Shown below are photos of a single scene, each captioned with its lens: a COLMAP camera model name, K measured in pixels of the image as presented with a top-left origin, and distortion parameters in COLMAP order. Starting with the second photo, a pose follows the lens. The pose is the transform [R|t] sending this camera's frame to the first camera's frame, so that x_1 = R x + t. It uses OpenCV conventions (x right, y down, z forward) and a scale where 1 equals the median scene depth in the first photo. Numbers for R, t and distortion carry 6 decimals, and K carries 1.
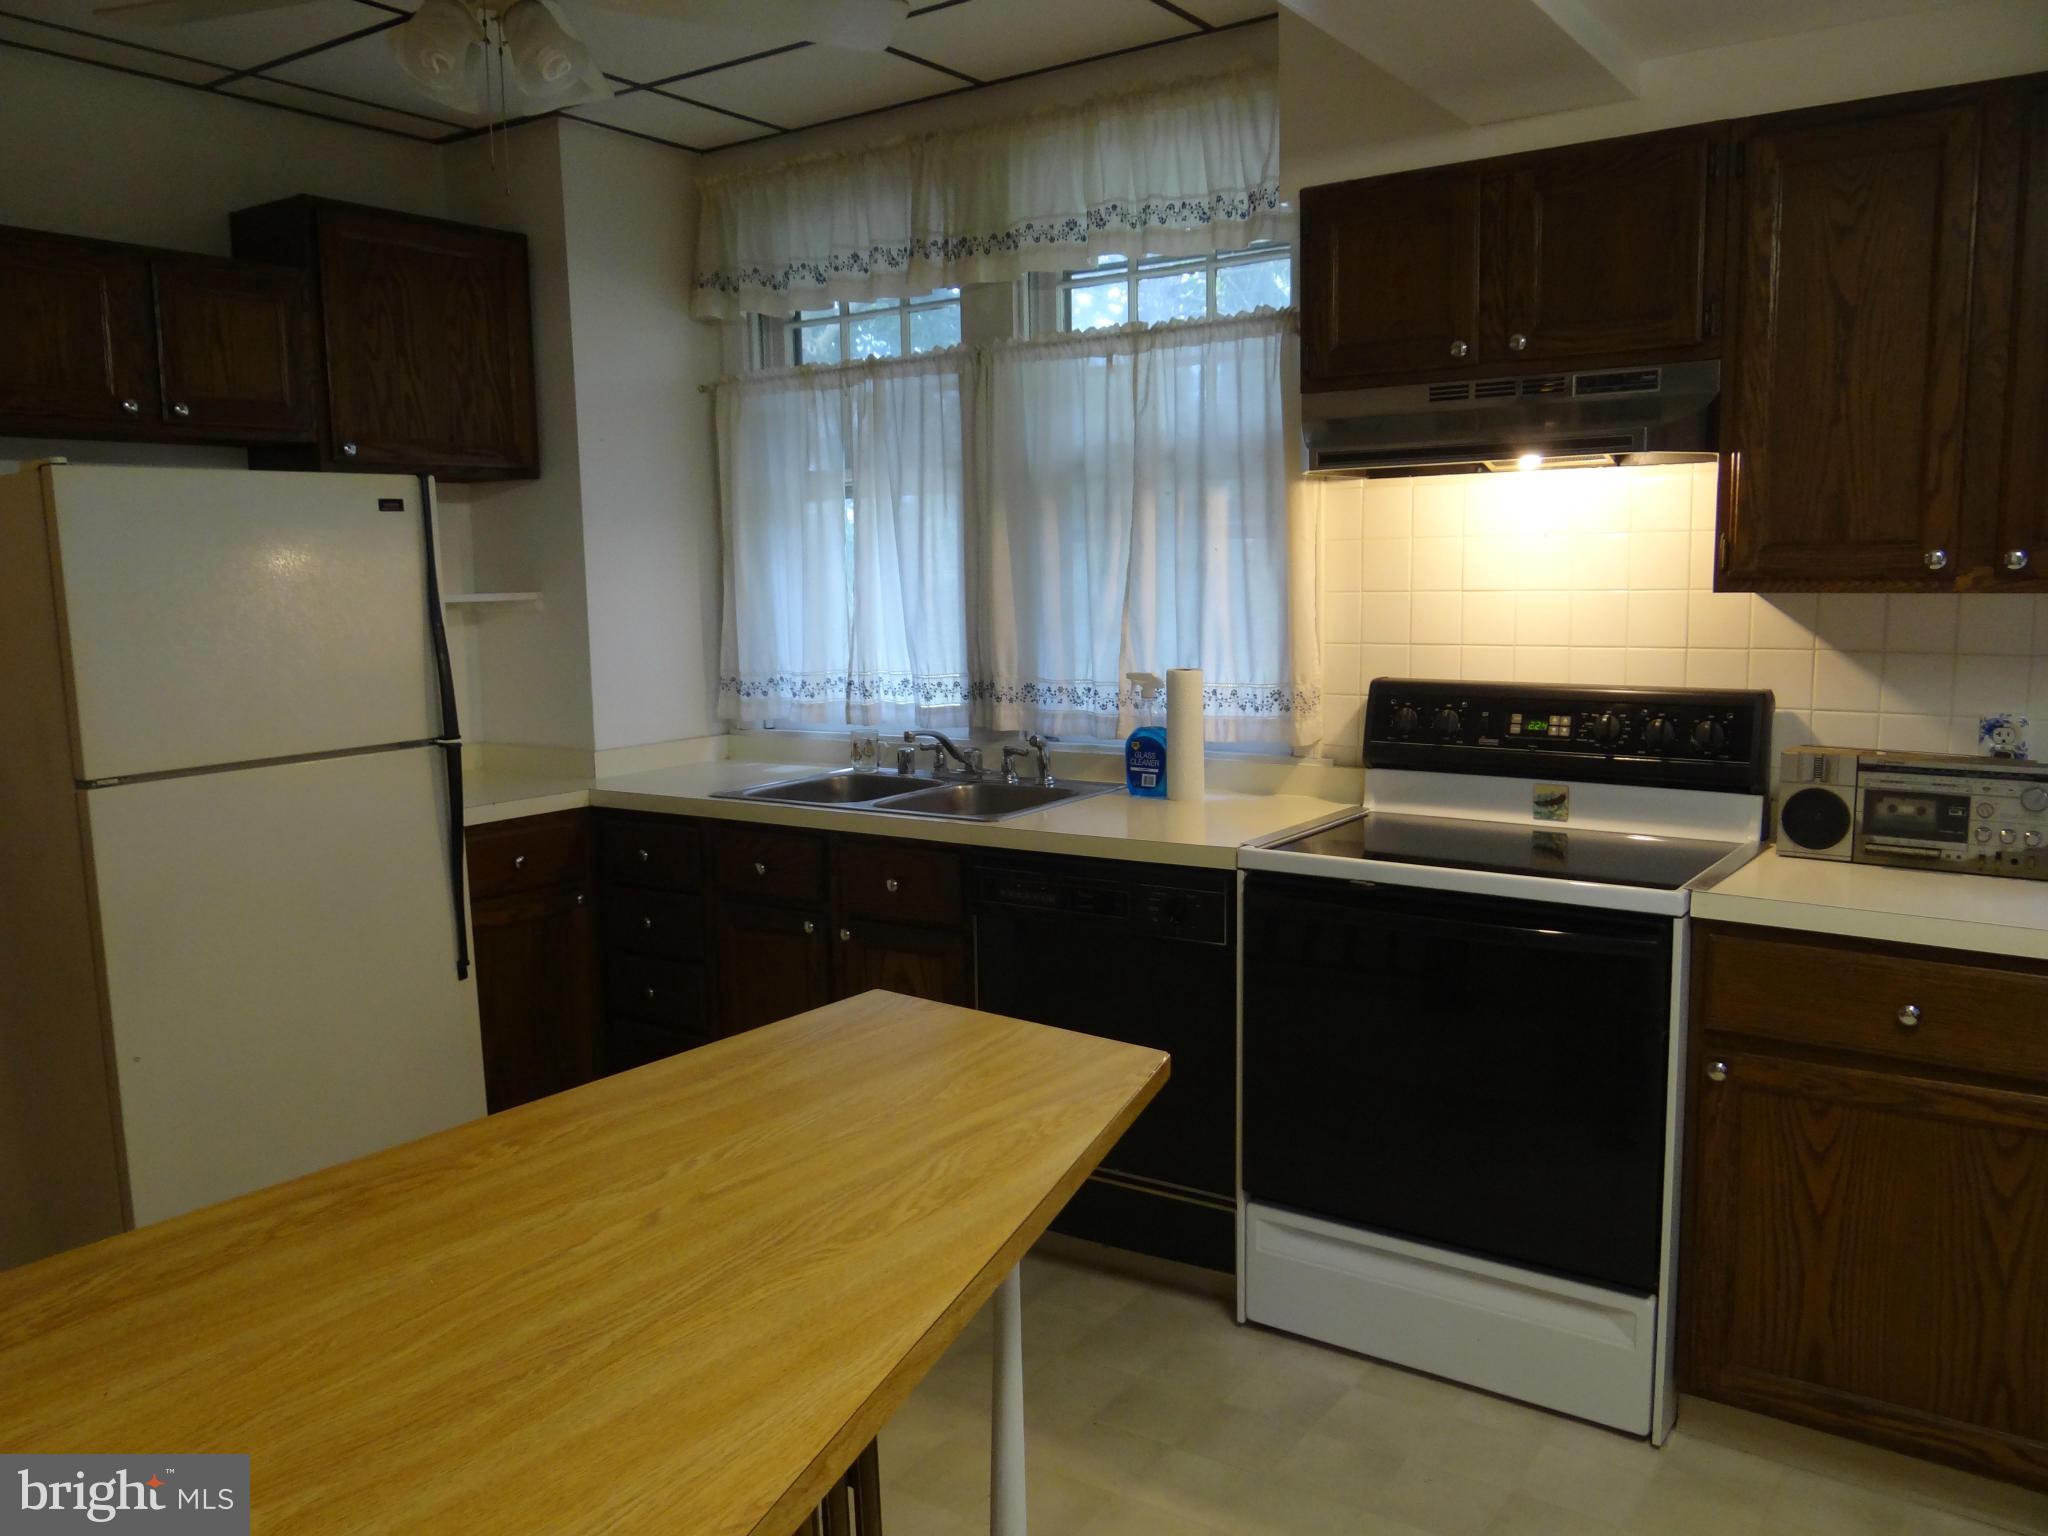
lens RADIAL K [[1586.4, 0, 1027.4], [0, 1586.4, 768.4], [0, 0, 1]] dist [0.007564, -0.019617]
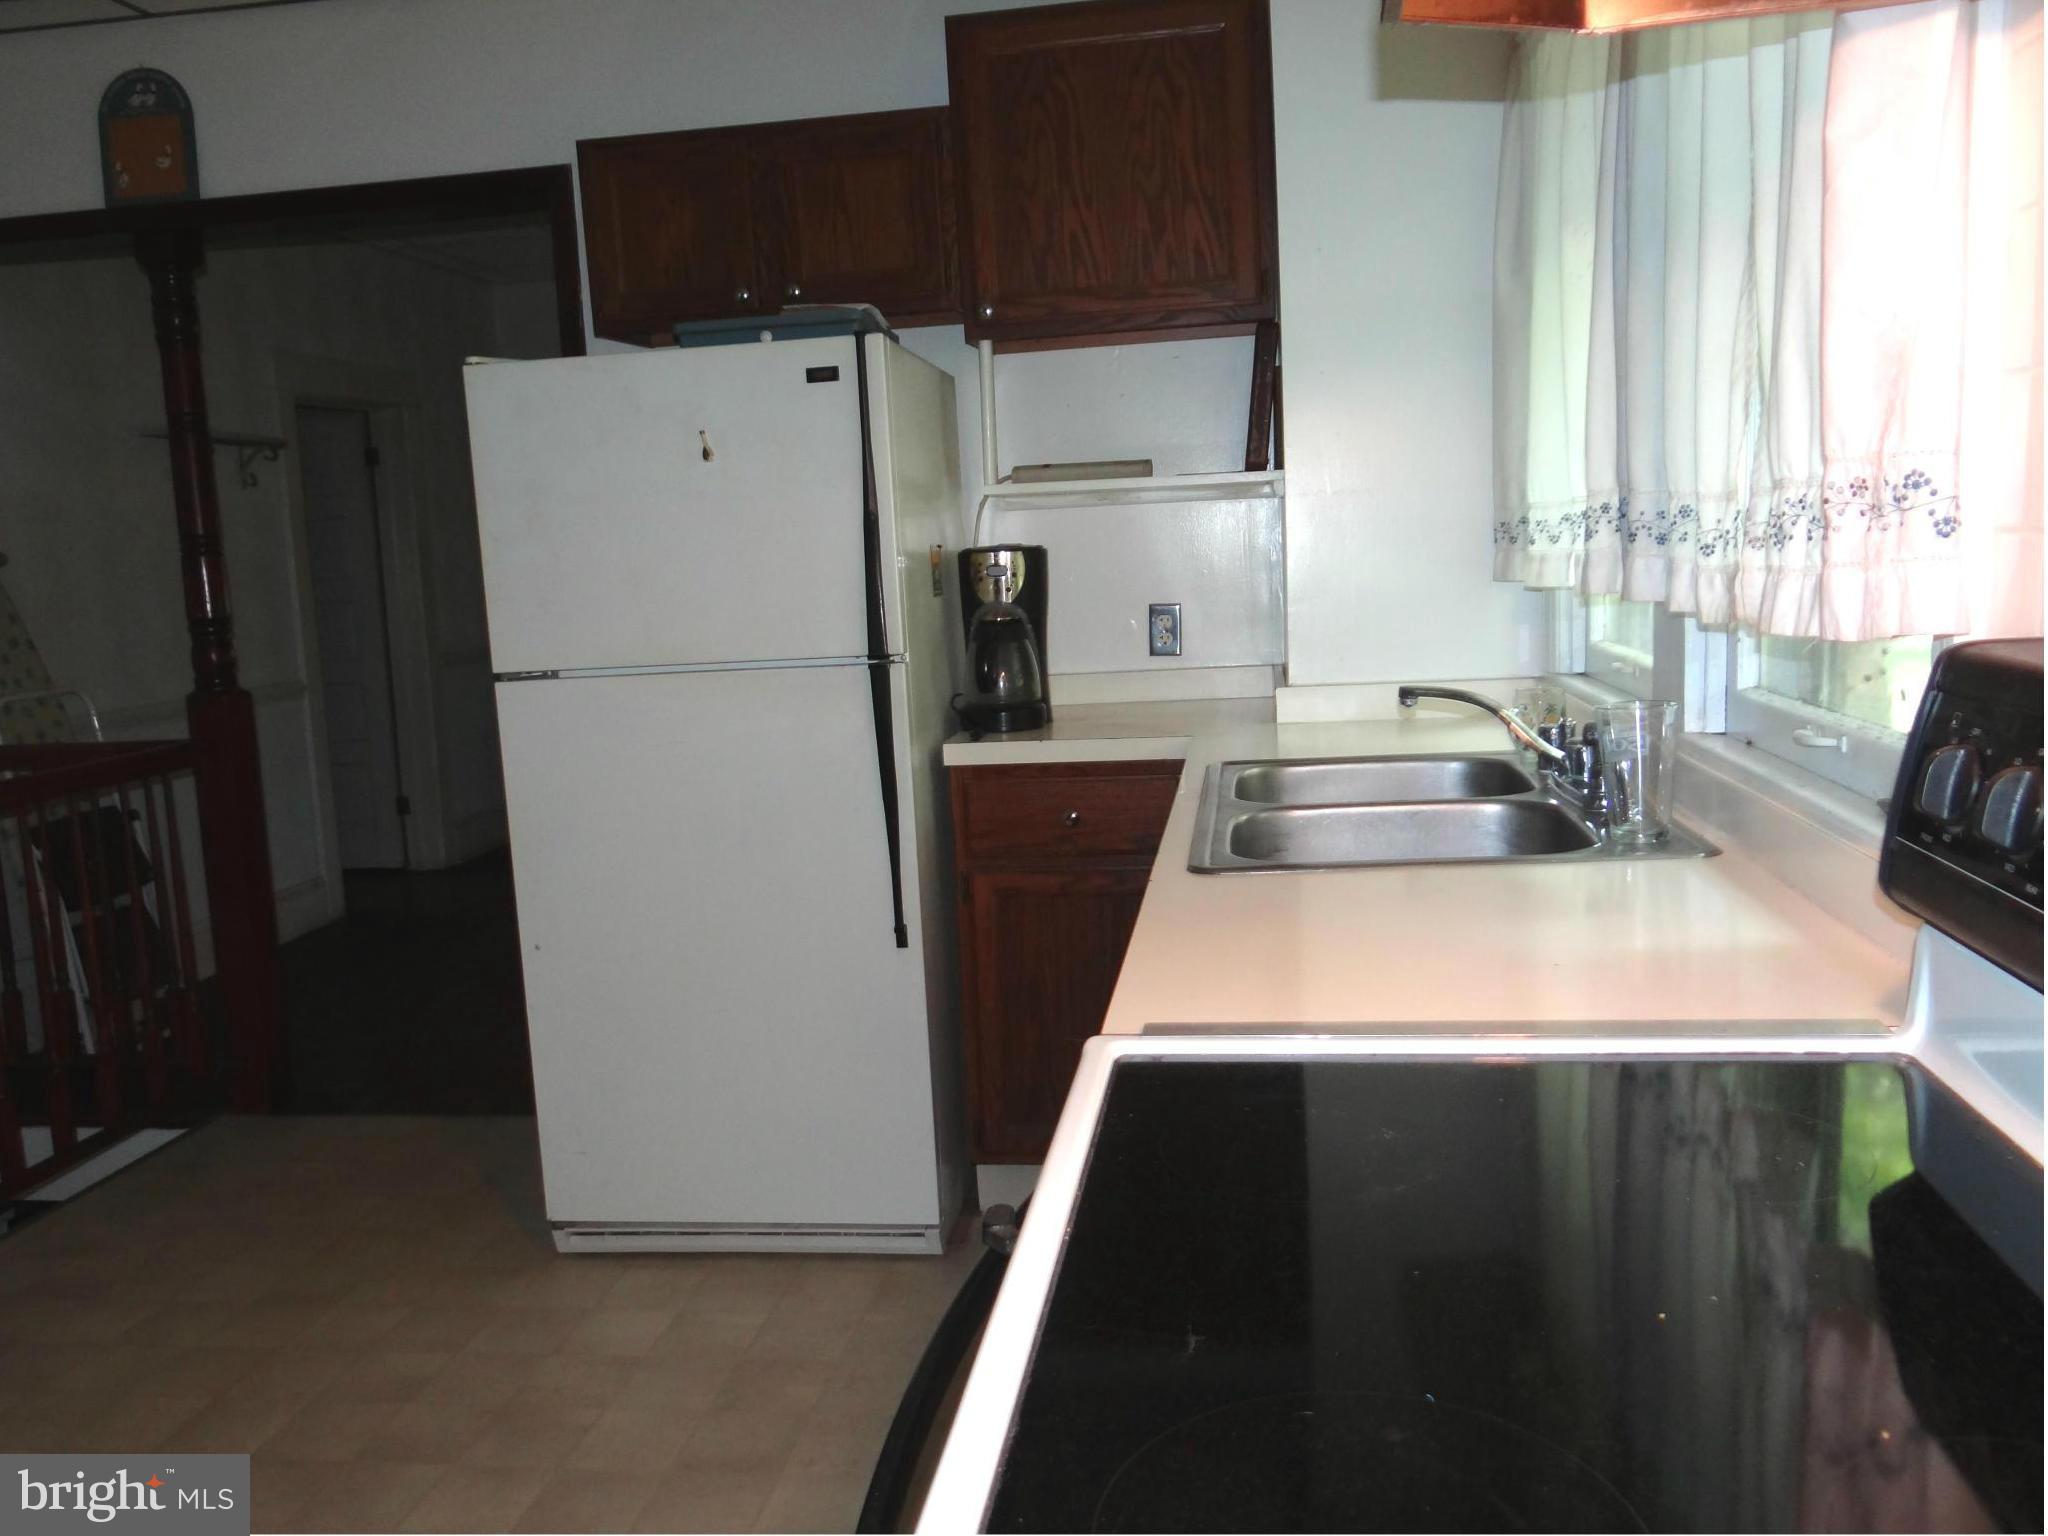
lens RADIAL K [[1586.4, 0, 1023.4], [0, 1586.4, 772.8], [0, 0, 1]] dist [0.007564, -0.019617]
pose [[0.440755, 0.126135, -0.888721, 0.377418], [-0.066873, 0.991940, 0.107620, -0.048304], [0.895133, 0.011998, 0.445638, 0.646168]]
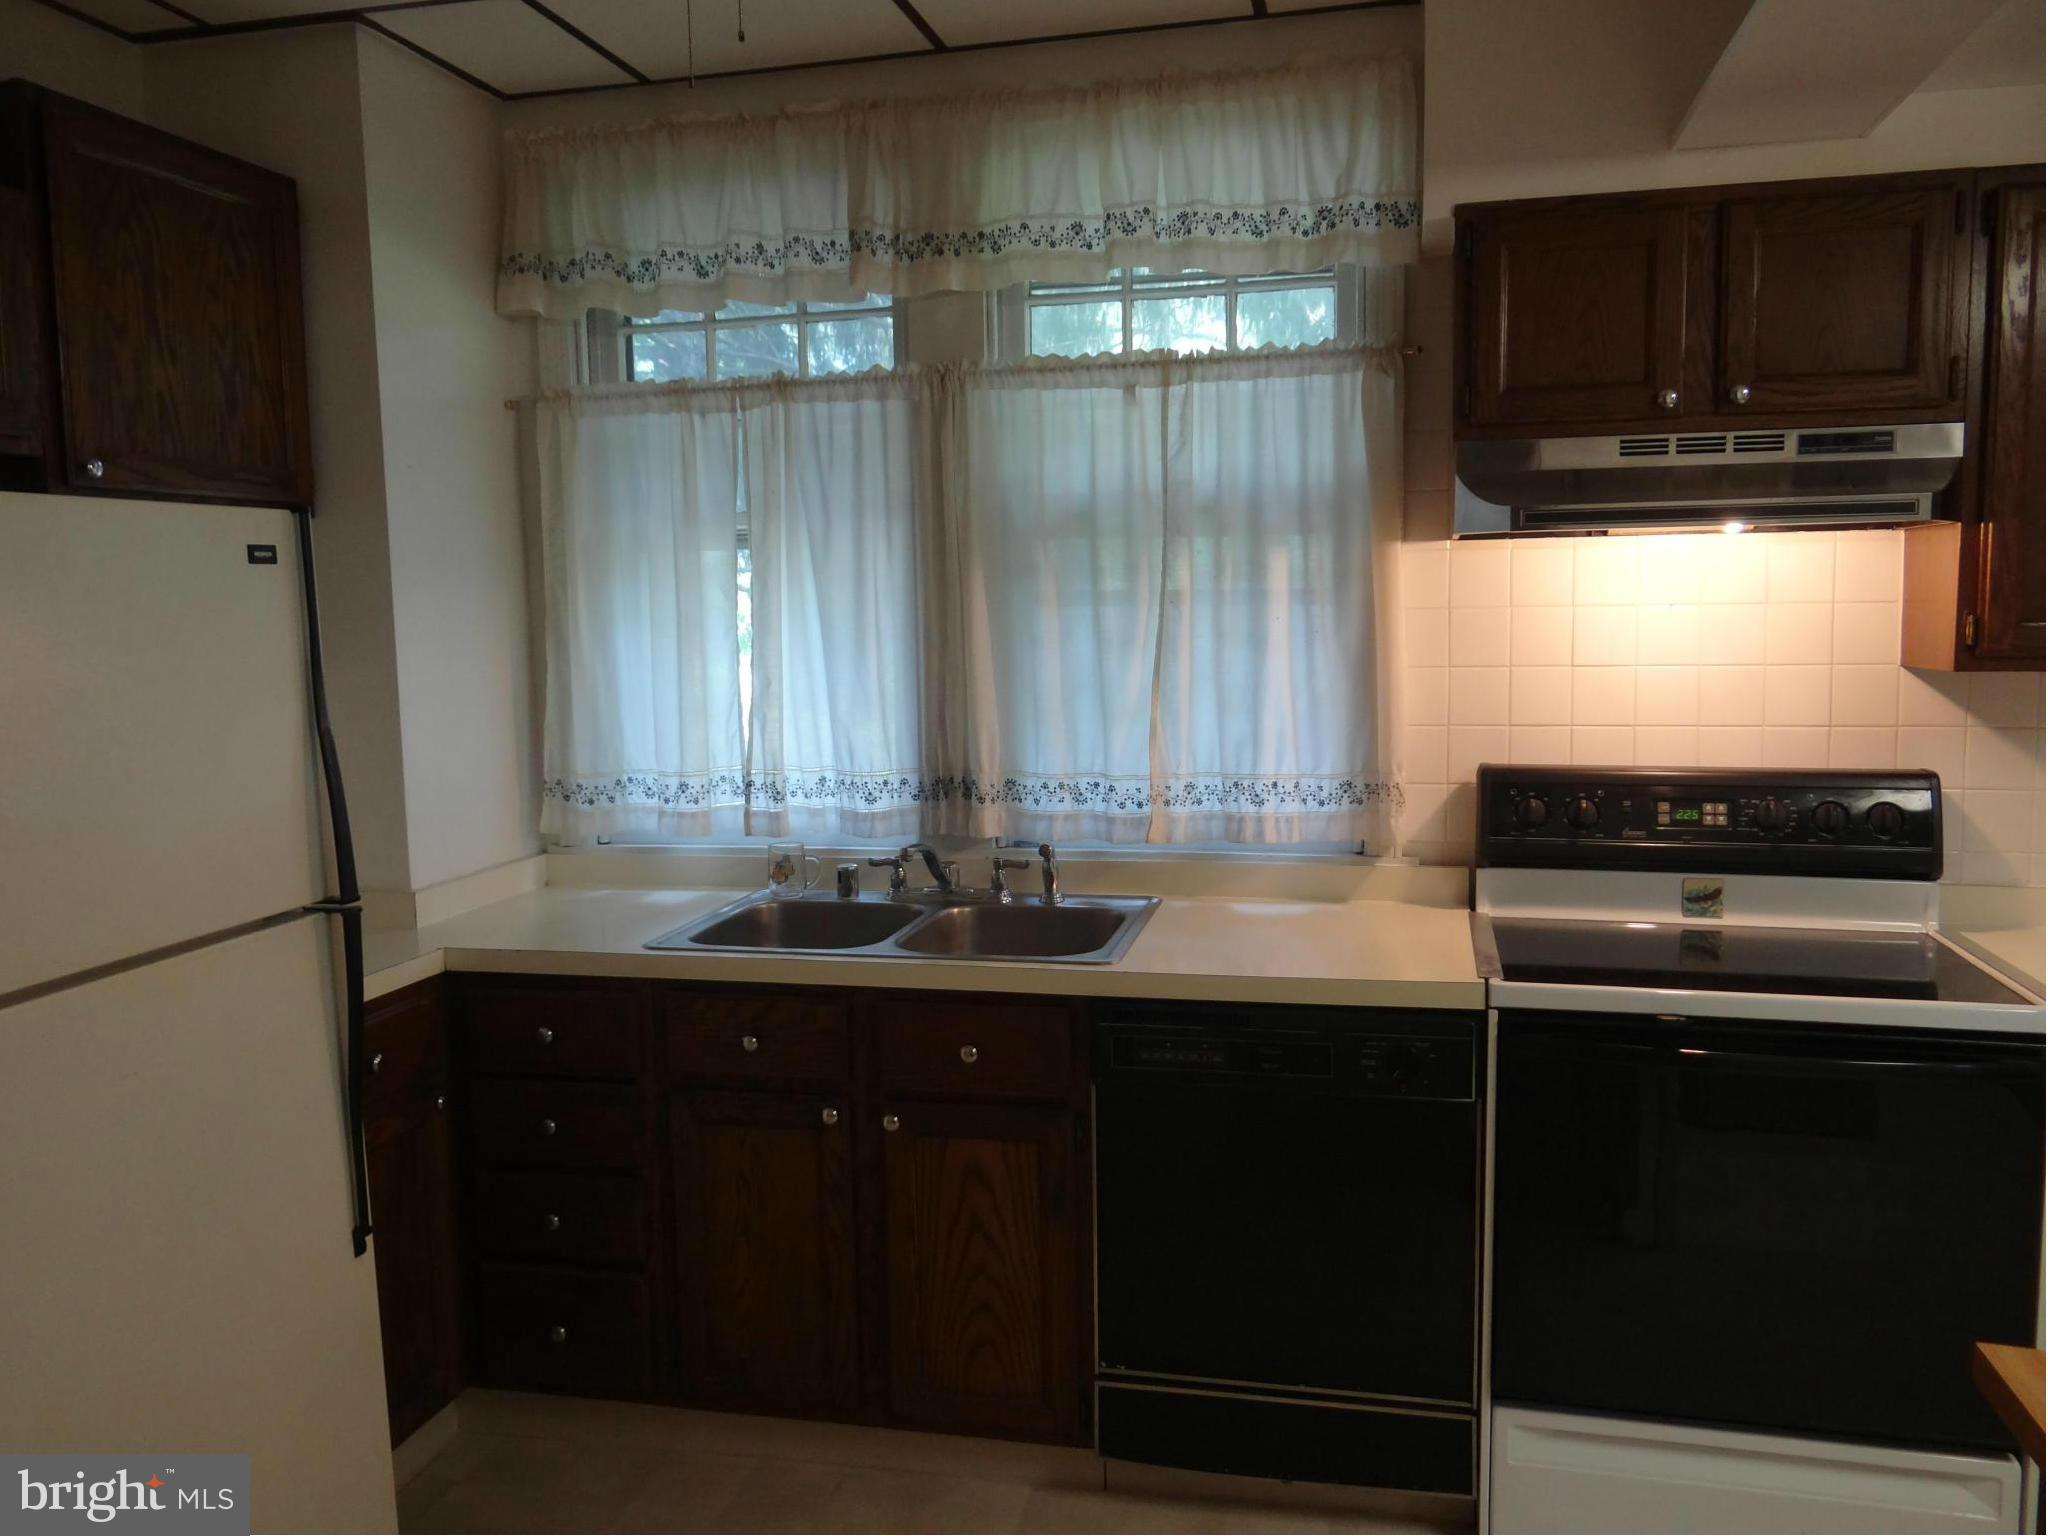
lens RADIAL K [[1586.4, 0, 1025.7], [0, 1586.4, 768.3], [0, 0, 1]] dist [0.007564, -0.019617]
pose [[0.932429, -0.034220, 0.359729, -0.308911], [0.045519, 0.998699, -0.022985, -0.042935], [-0.358474, 0.037806, 0.932774, 0.248048]]
